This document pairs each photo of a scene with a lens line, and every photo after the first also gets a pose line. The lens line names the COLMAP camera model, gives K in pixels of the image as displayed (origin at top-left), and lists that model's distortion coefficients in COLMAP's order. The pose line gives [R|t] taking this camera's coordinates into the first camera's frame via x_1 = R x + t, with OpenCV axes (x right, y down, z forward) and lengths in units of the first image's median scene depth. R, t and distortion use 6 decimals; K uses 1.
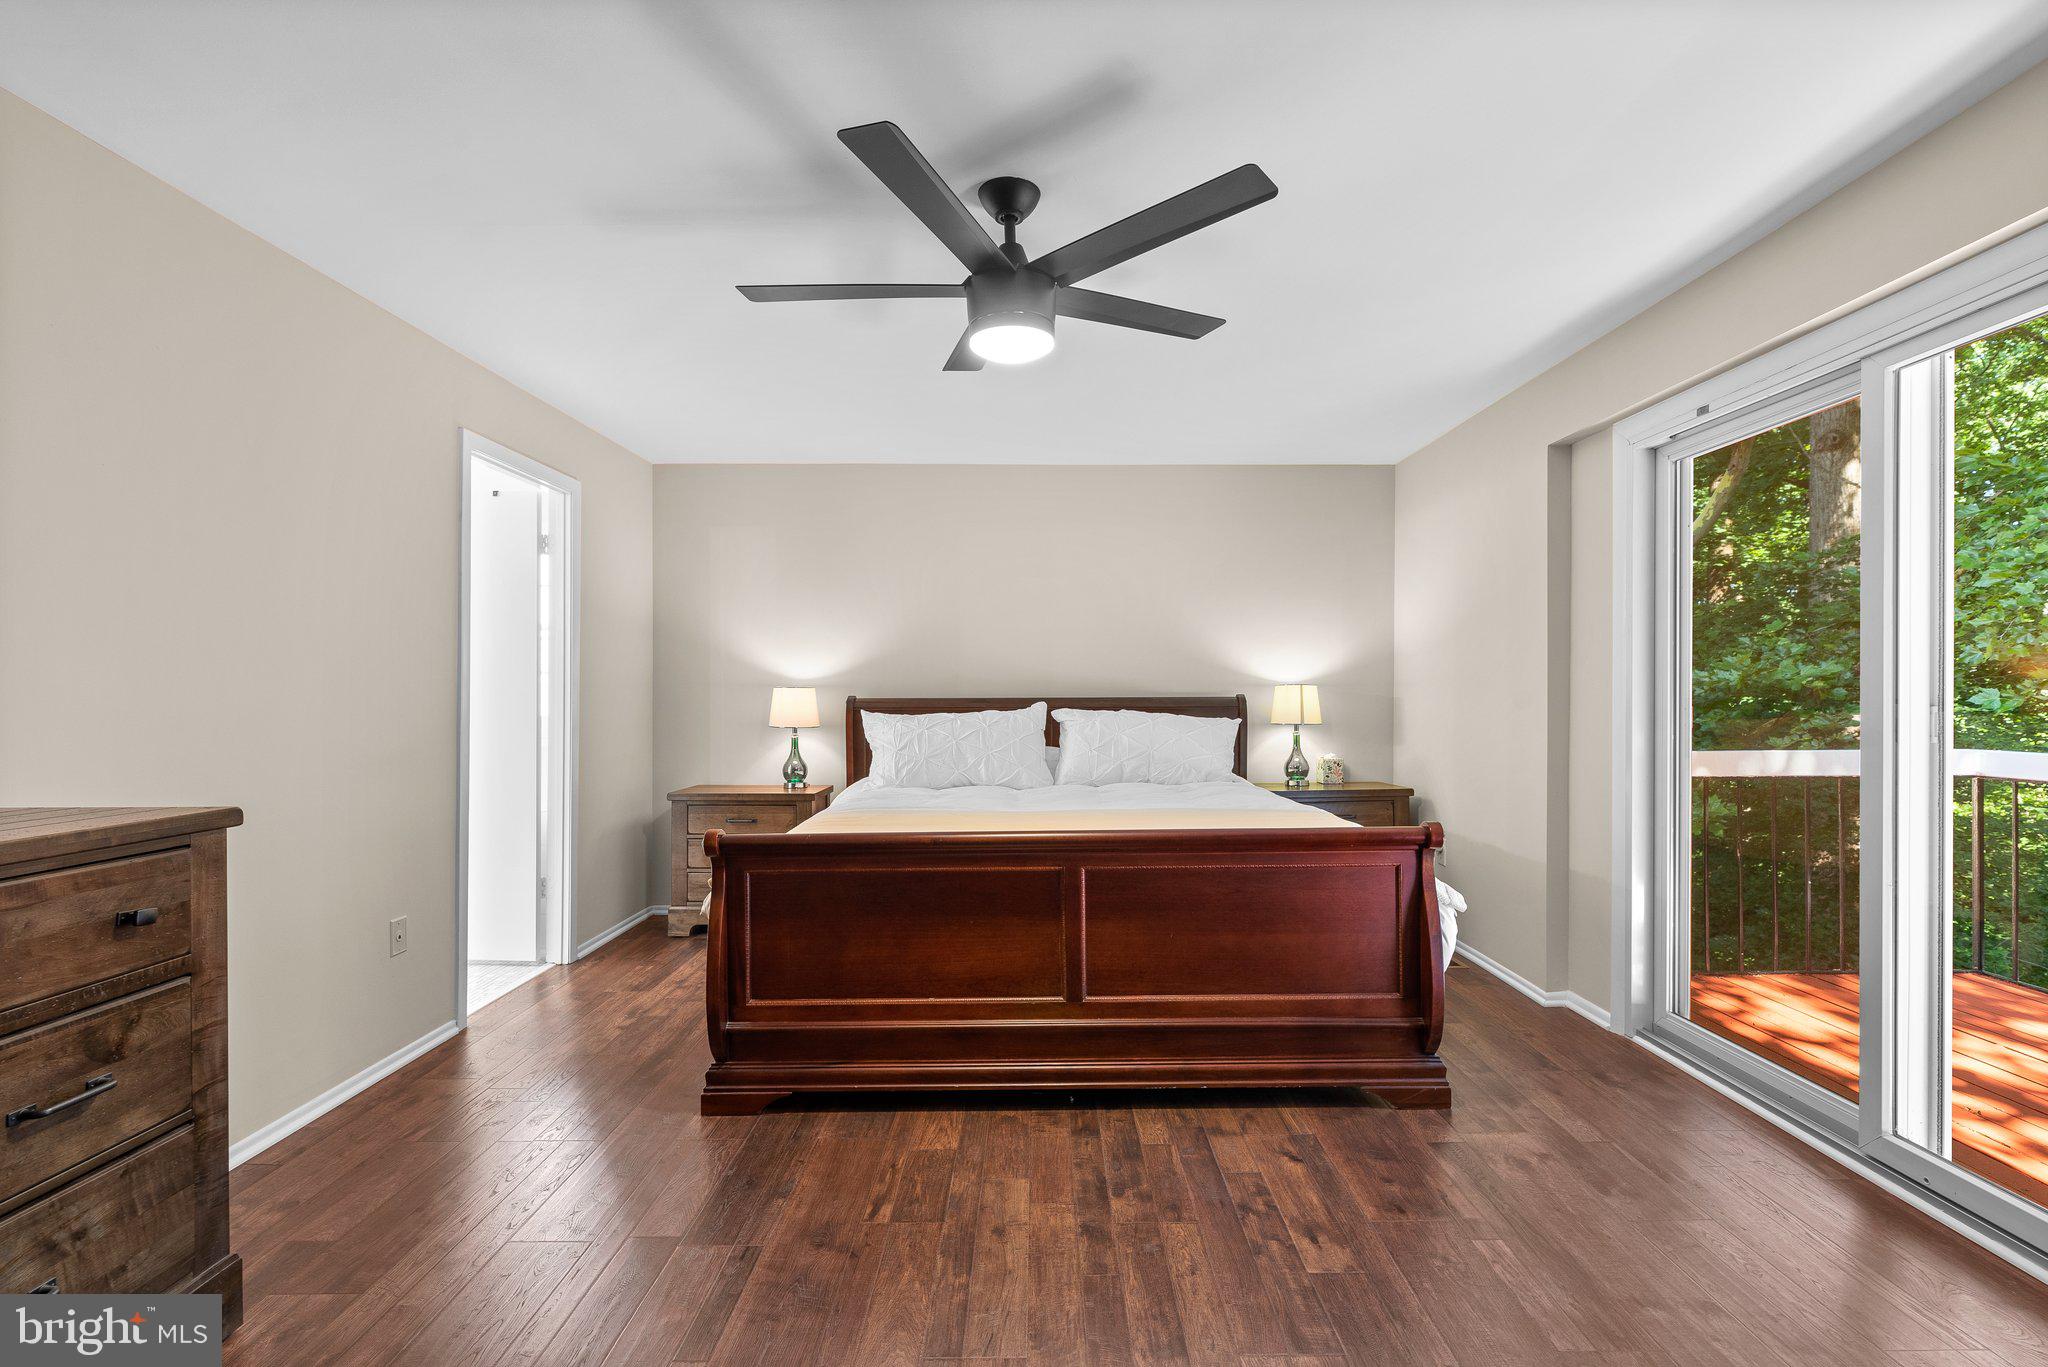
lens RADIAL K [[945.1, 0, 1038.5], [0, 945.1, 686.8], [0, 0, 1]] dist [0.003120, 0.000744]
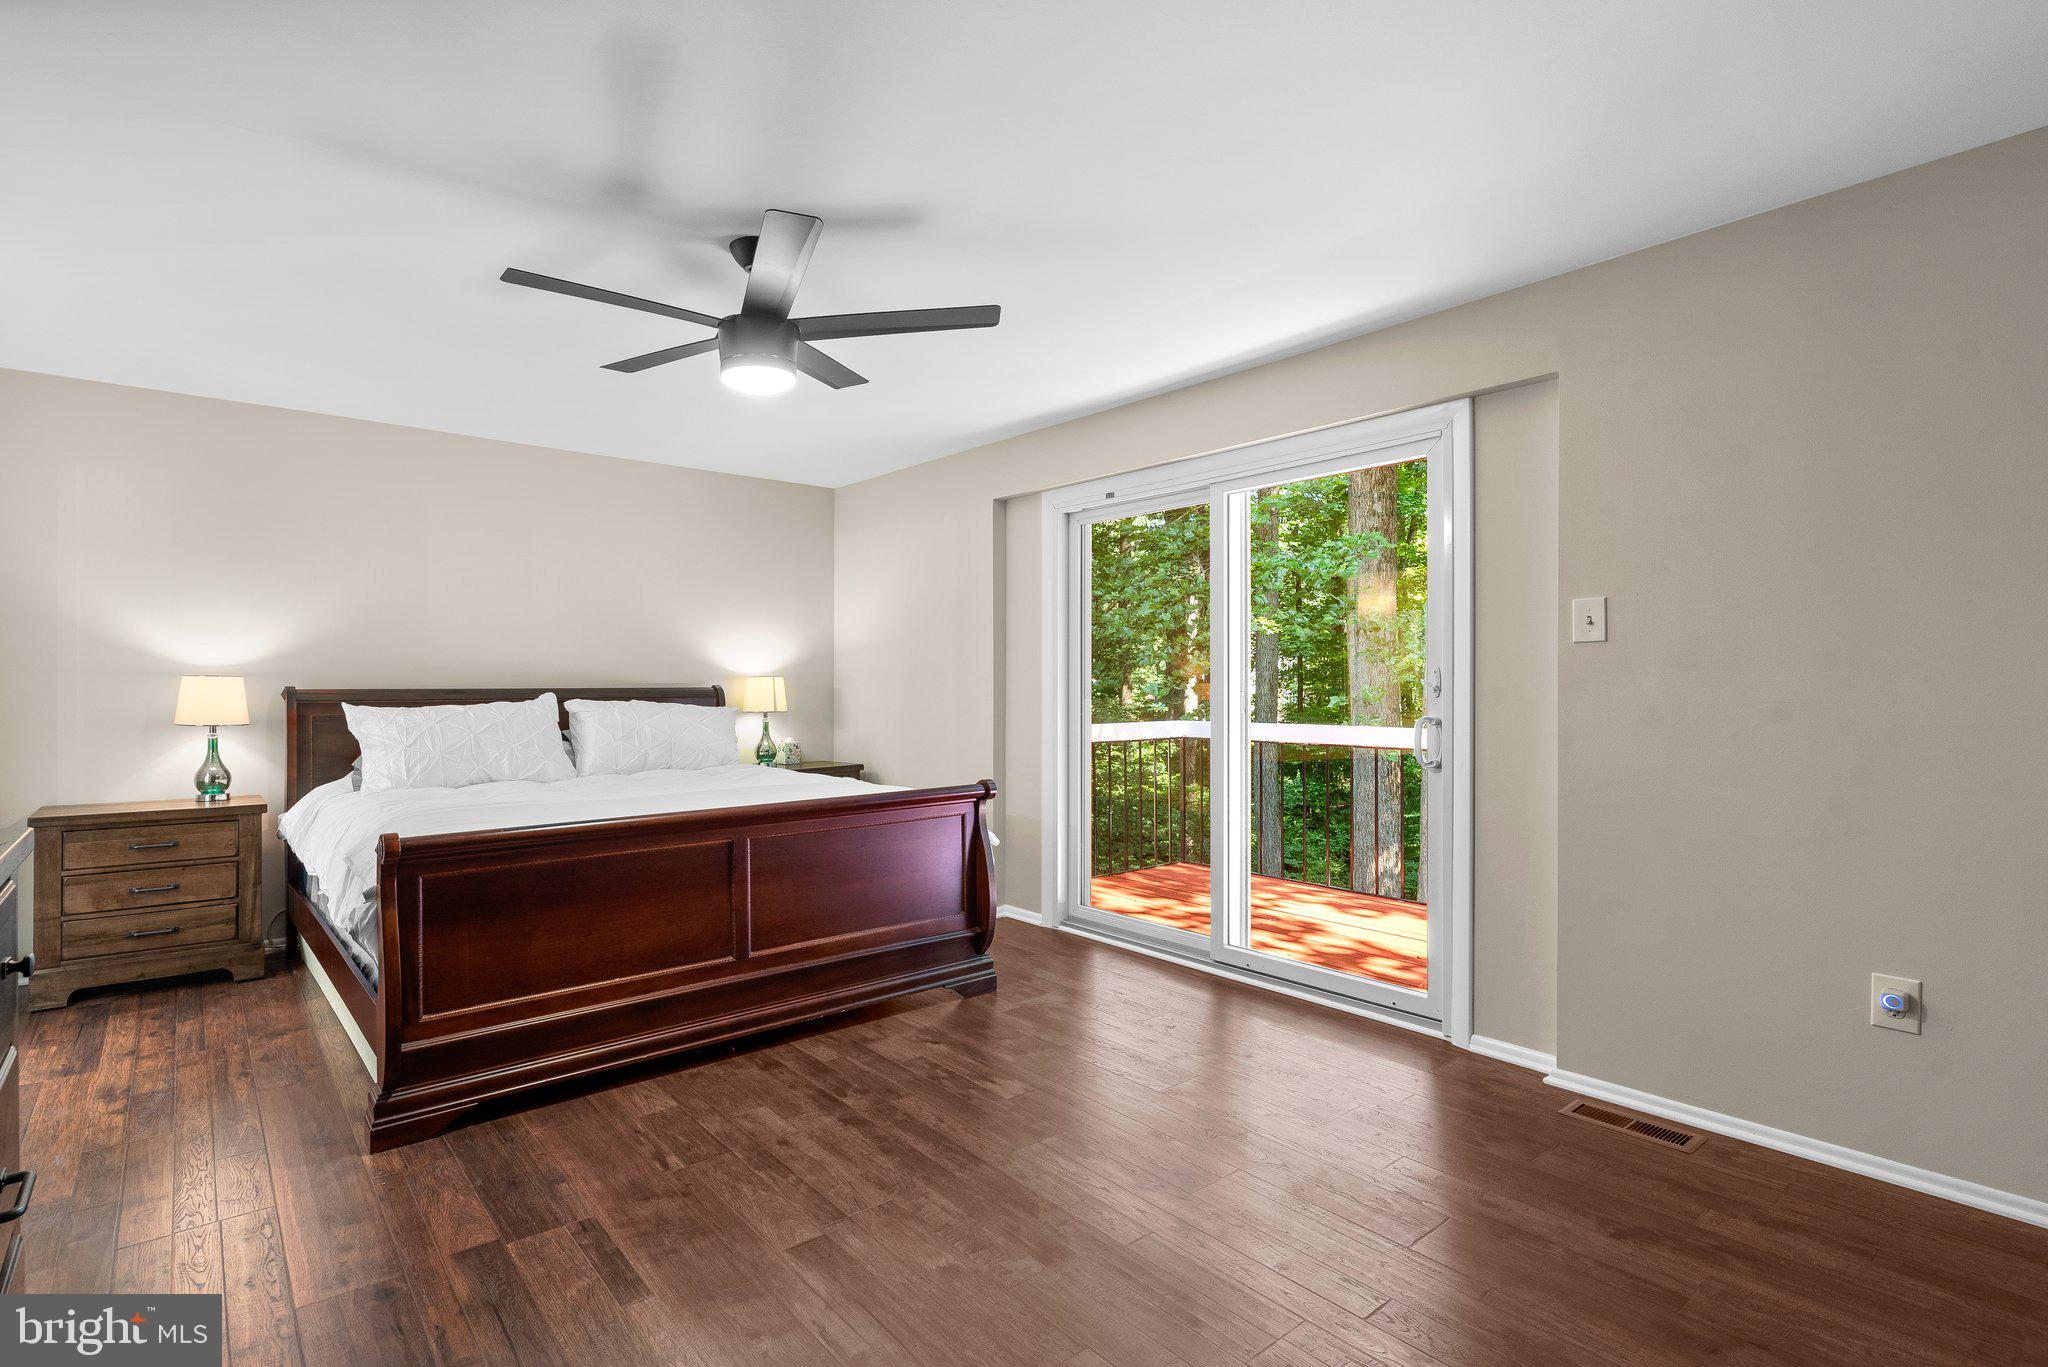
lens RADIAL K [[890.2, 0, 1018.5], [0, 890.2, 674.3], [0, 0, 1]] dist [0.000114, 0.000005]
pose [[0.795709, 0.008591, 0.605619, -0.279755], [-0.006161, 0.999962, -0.006091, -0.000600], [-0.605648, 0.001116, 0.795732, -0.032936]]
